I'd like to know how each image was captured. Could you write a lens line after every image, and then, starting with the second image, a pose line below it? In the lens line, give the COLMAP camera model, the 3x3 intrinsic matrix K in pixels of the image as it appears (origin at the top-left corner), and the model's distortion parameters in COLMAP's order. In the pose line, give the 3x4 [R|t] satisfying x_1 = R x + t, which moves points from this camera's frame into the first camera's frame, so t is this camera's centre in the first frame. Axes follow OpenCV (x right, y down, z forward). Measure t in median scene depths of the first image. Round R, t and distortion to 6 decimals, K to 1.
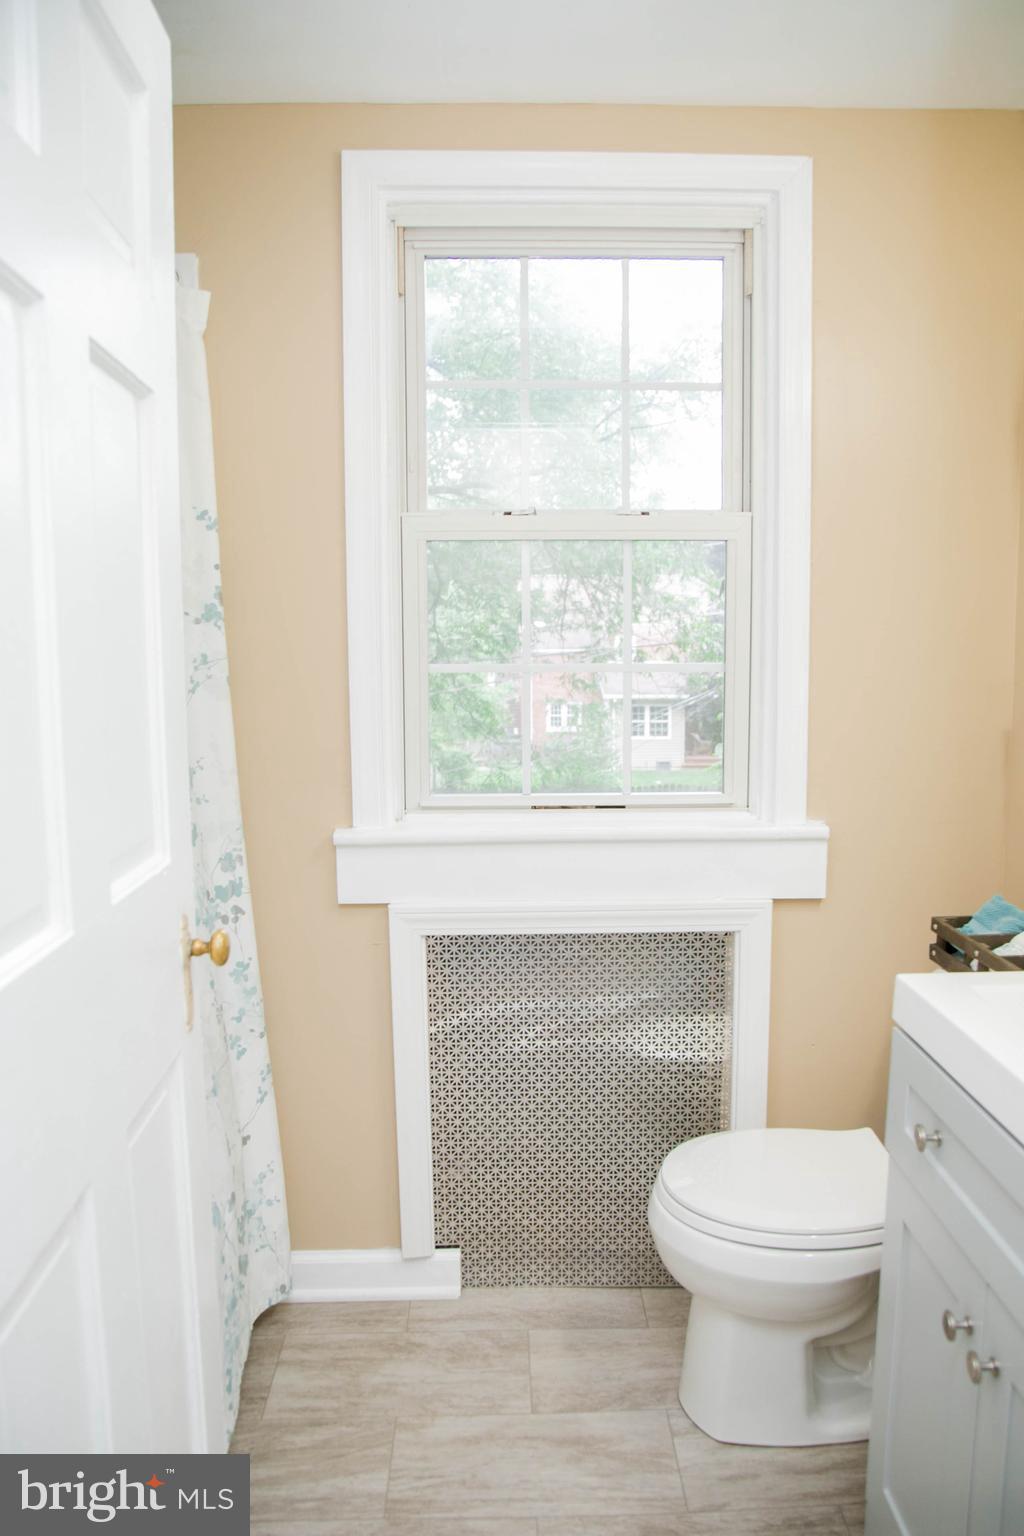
lens RADIAL K [[1135.9, 0, 509.7], [0, 1135.9, 774.9], [0, 0, 1]] dist [-0.118046, 0.068524]
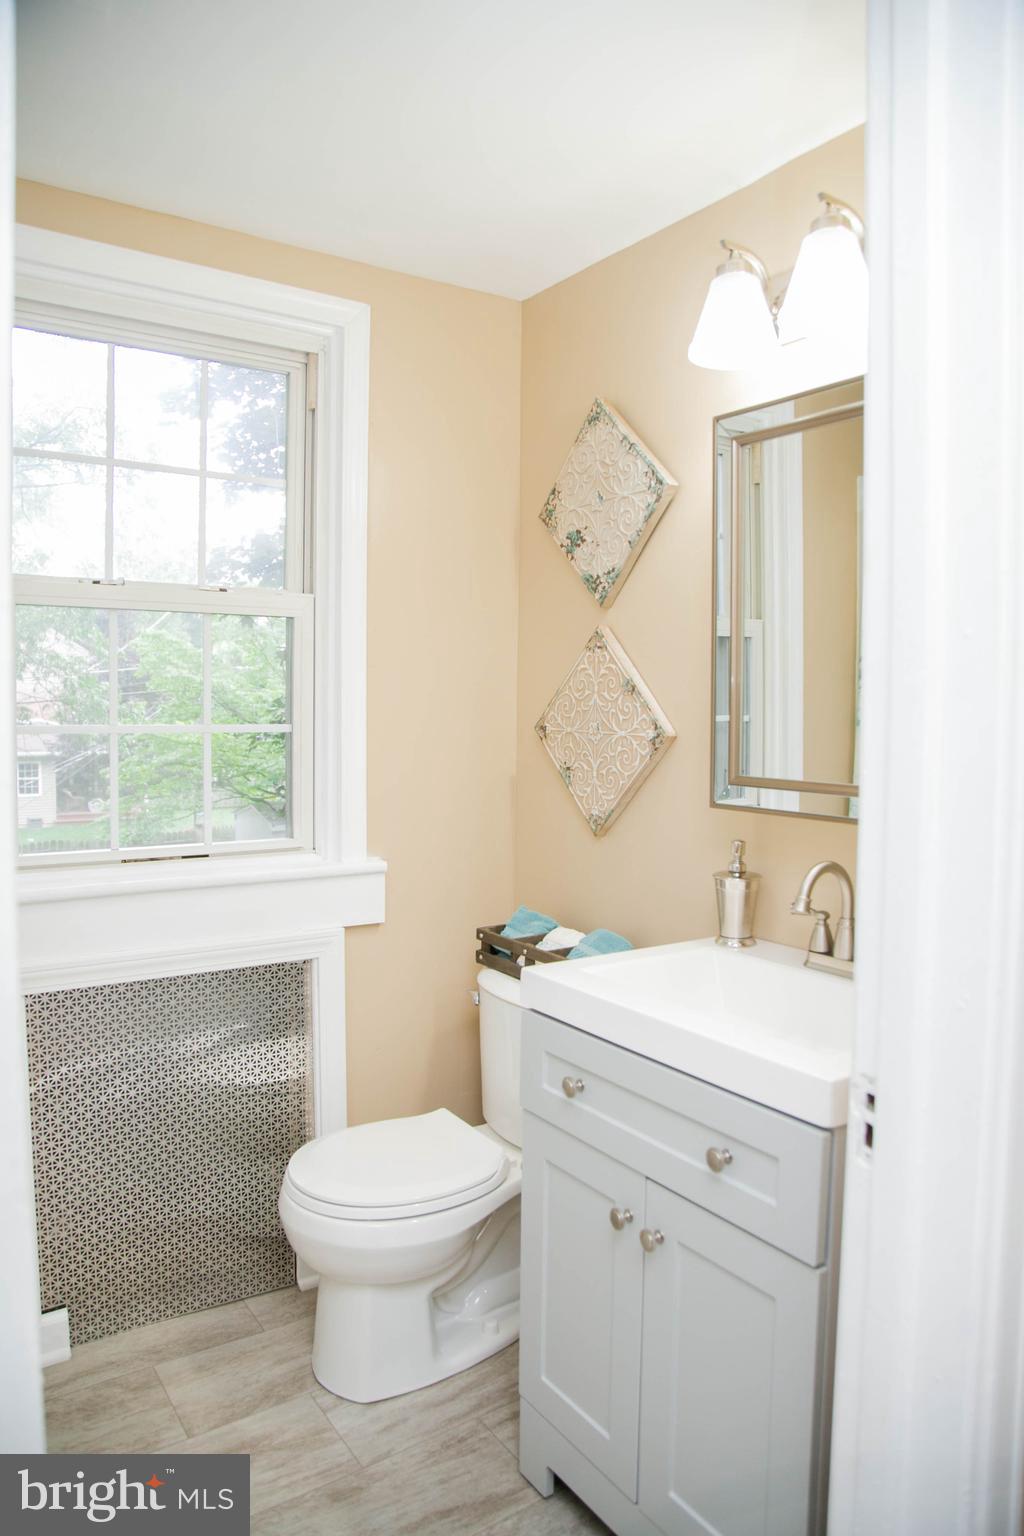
lens RADIAL K [[1073.1, 0, 512.0], [0, 1073.1, 768.0], [0, 0, 1]] dist [-0.110208, 0.062691]
pose [[0.834191, -0.018902, 0.551151, -0.220160], [0.048299, 0.998076, -0.038872, -0.002050], [-0.549356, 0.059046, 0.833499, -0.019797]]
